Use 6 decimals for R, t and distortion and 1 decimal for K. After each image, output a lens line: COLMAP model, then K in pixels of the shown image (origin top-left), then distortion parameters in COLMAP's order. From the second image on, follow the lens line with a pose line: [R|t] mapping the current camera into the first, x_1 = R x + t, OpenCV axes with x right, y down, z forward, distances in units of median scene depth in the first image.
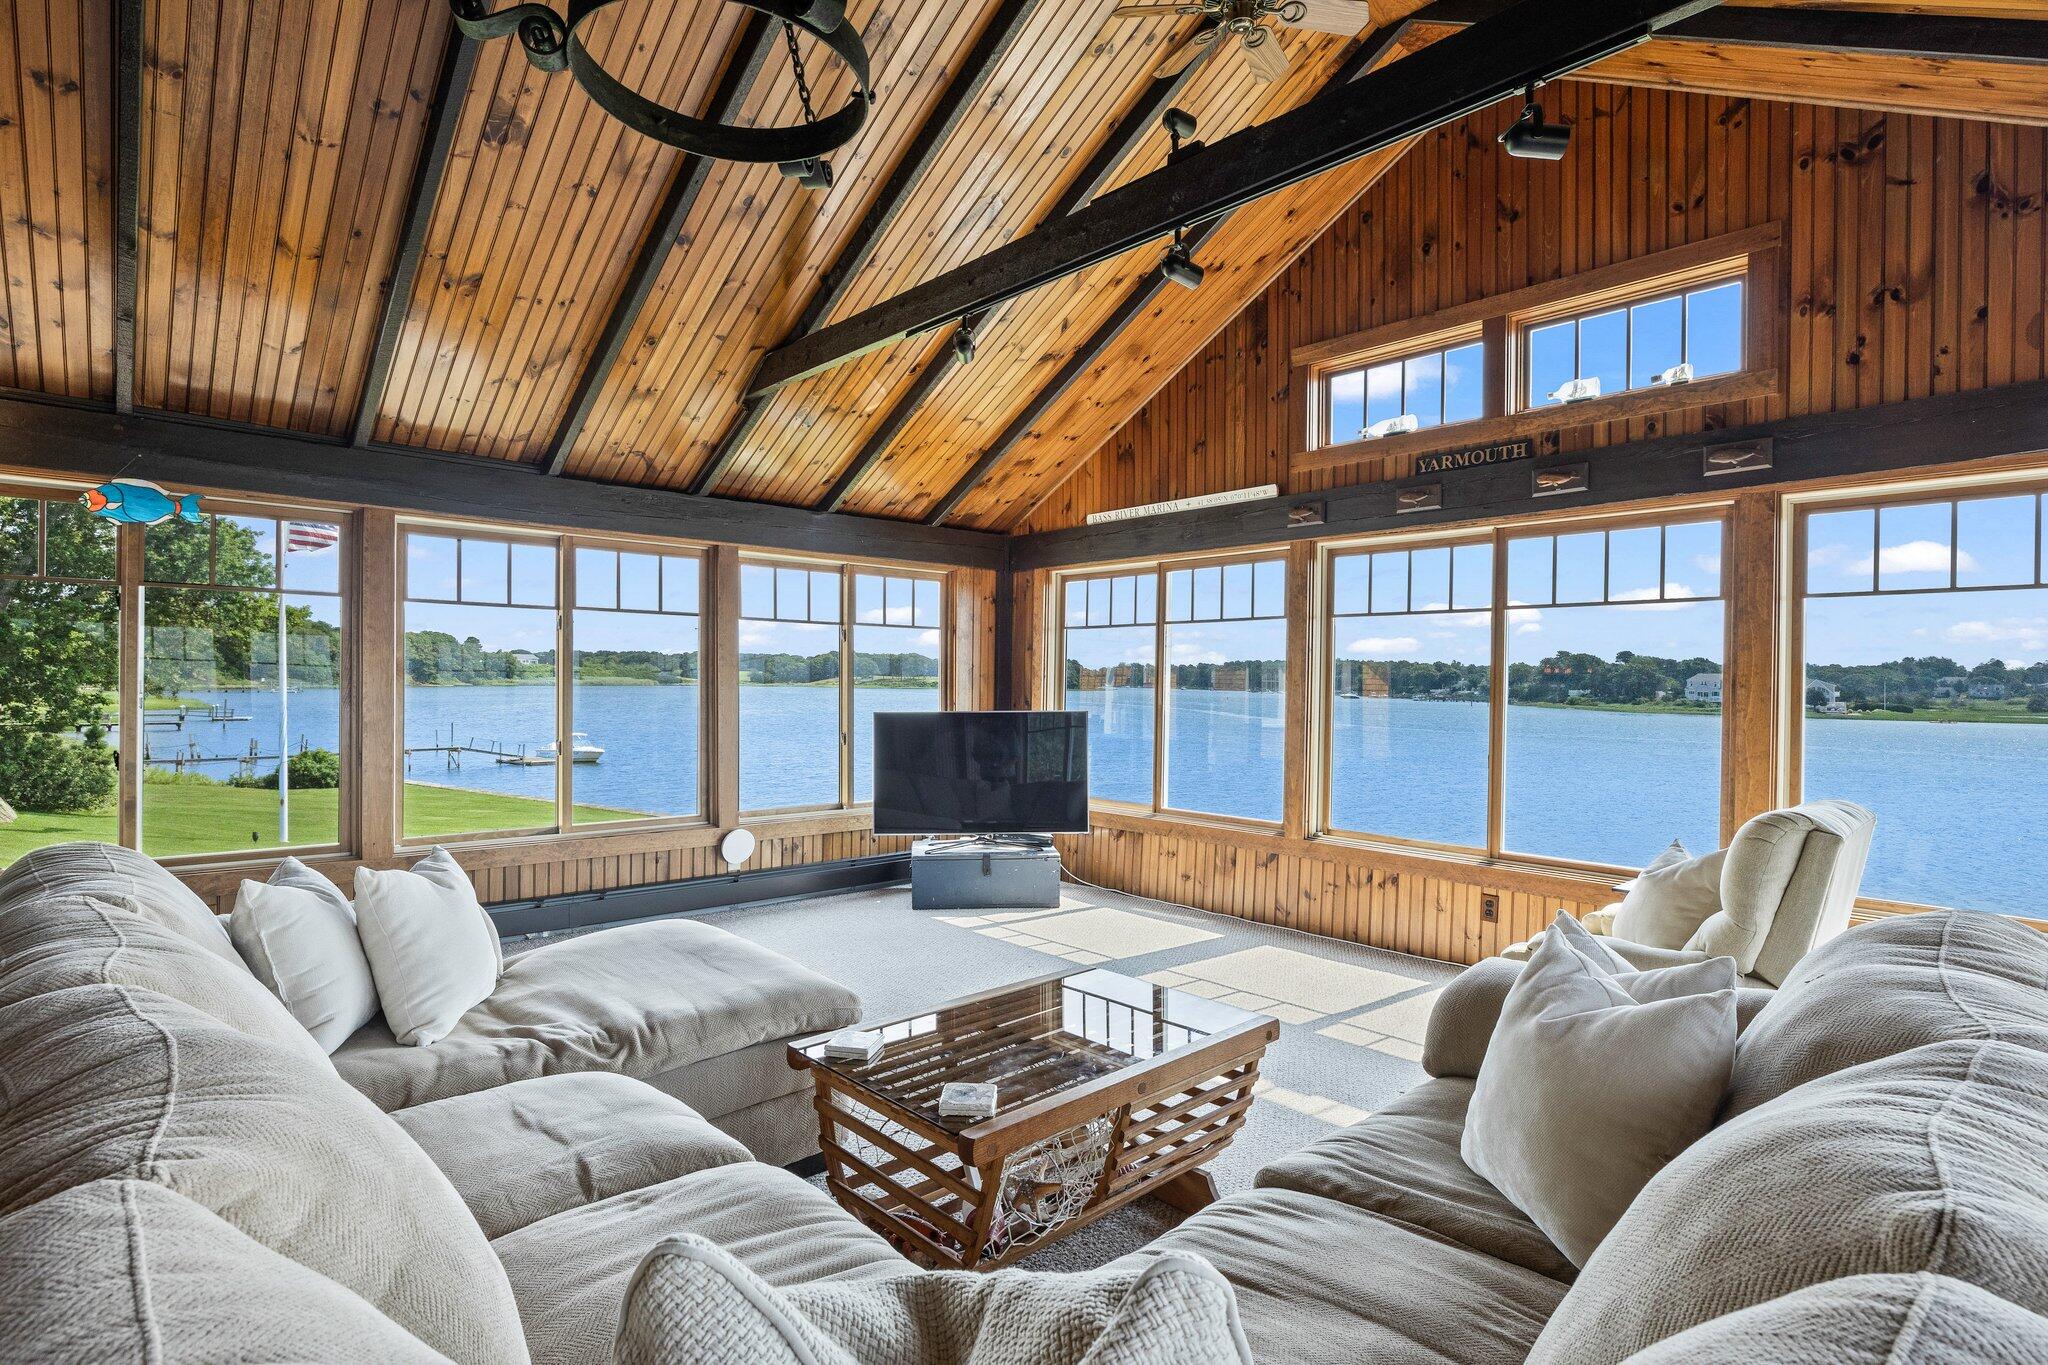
lens RADIAL K [[1018.7, 0, 1021.5], [0, 1018.7, 687.5], [0, 0, 1]] dist [-0.010383, -0.000218]
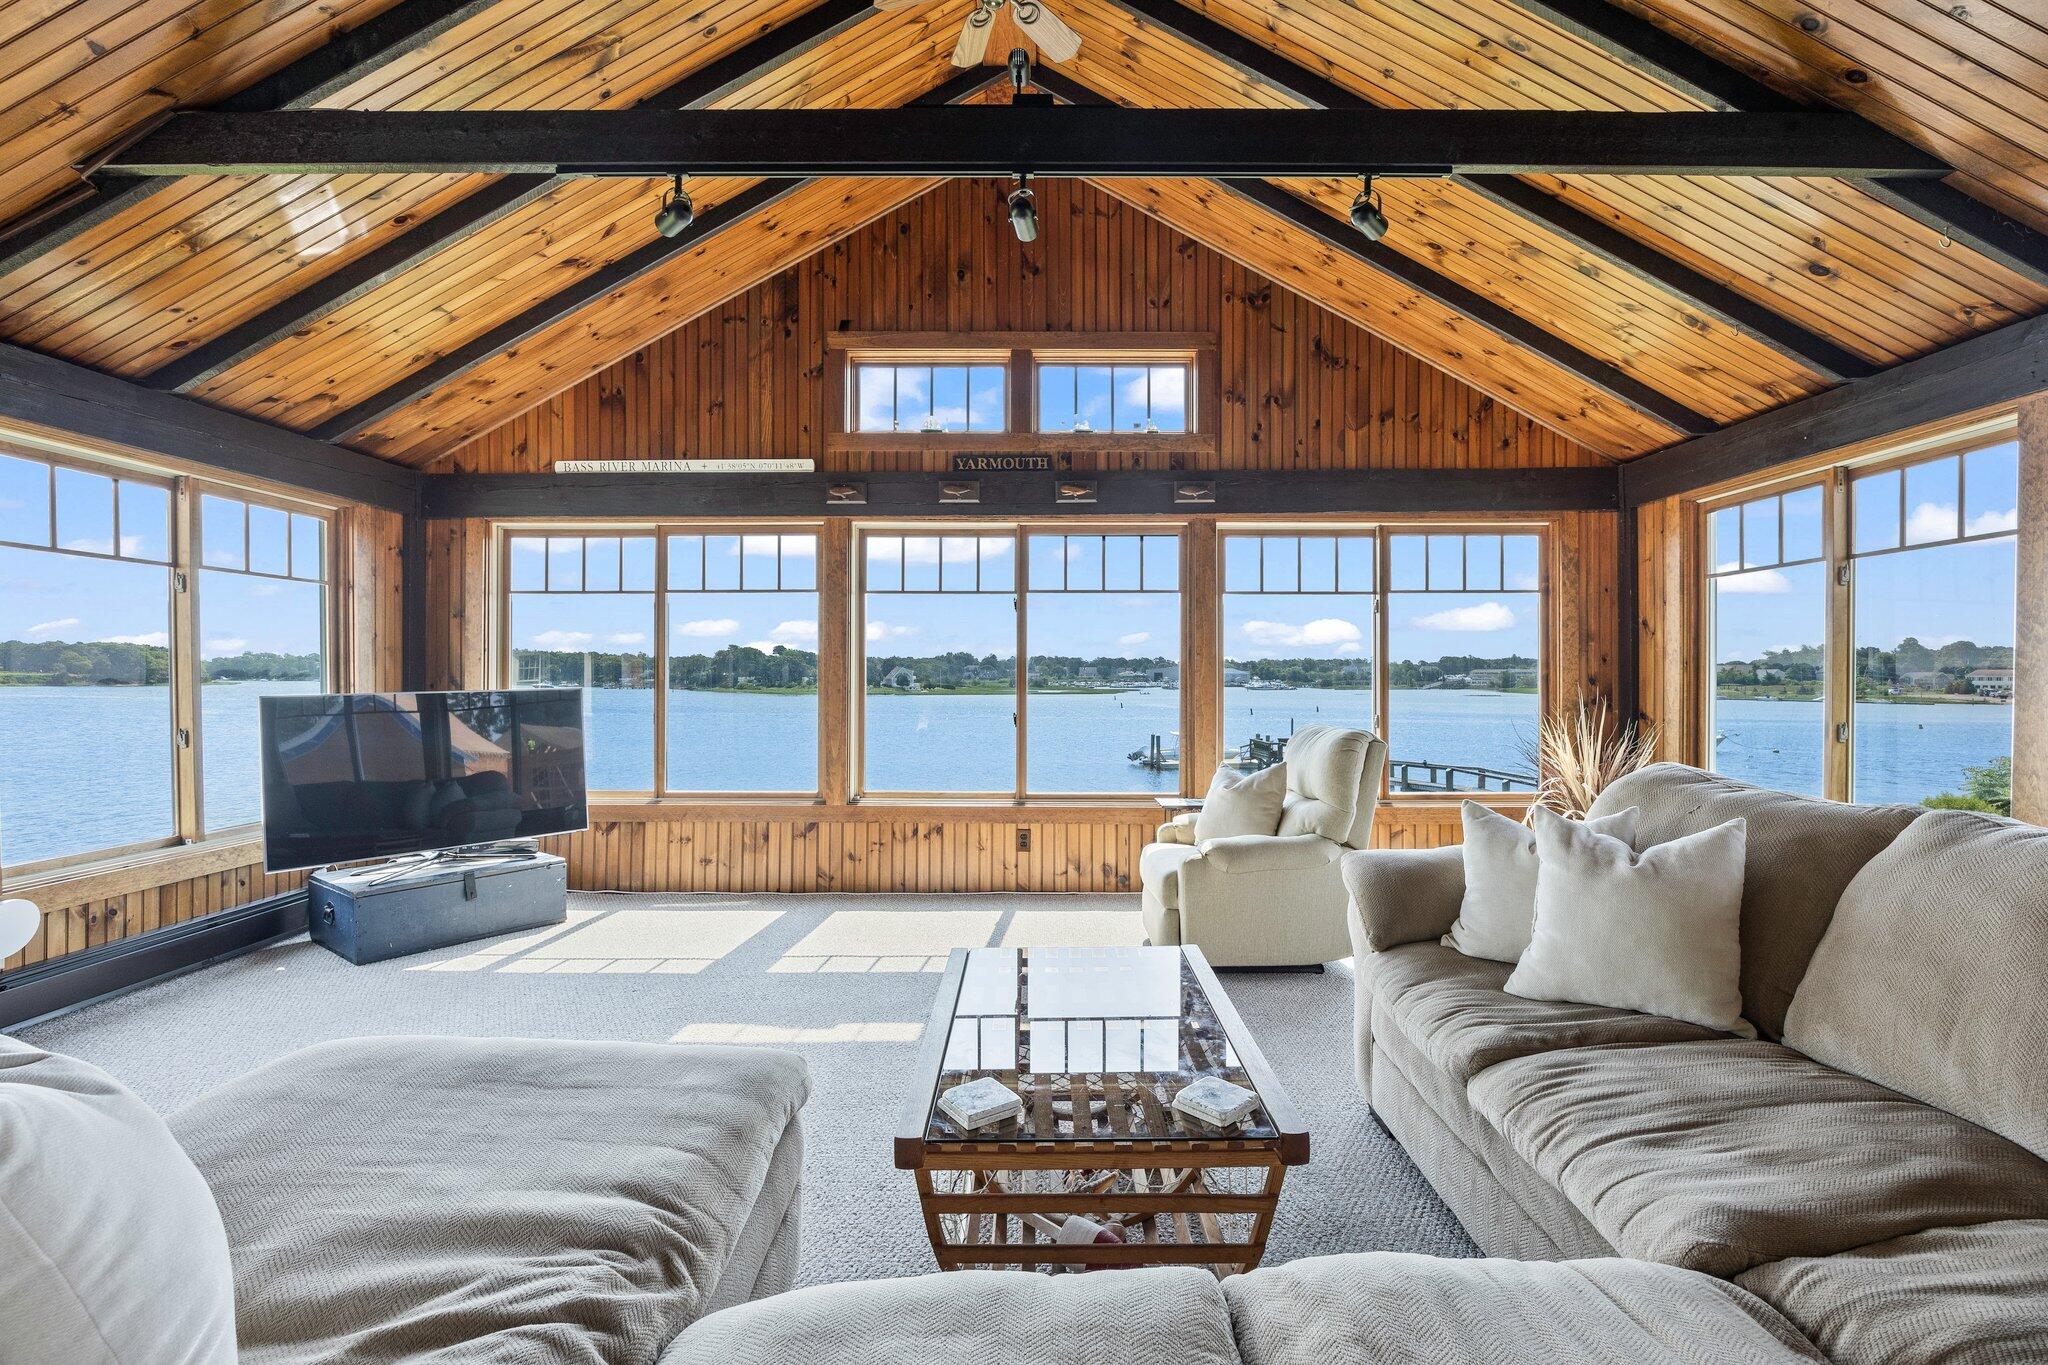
lens RADIAL K [[906.4, 0, 1021.4], [0, 906.4, 680.8], [0, 0, 1]] dist [-0.018417, 0.001763]
pose [[0.669455, -0.013649, 0.742727, -0.291388], [0.011467, 0.999902, 0.008040, 0.016952], [-0.742764, 0.003134, 0.669546, 0.245766]]
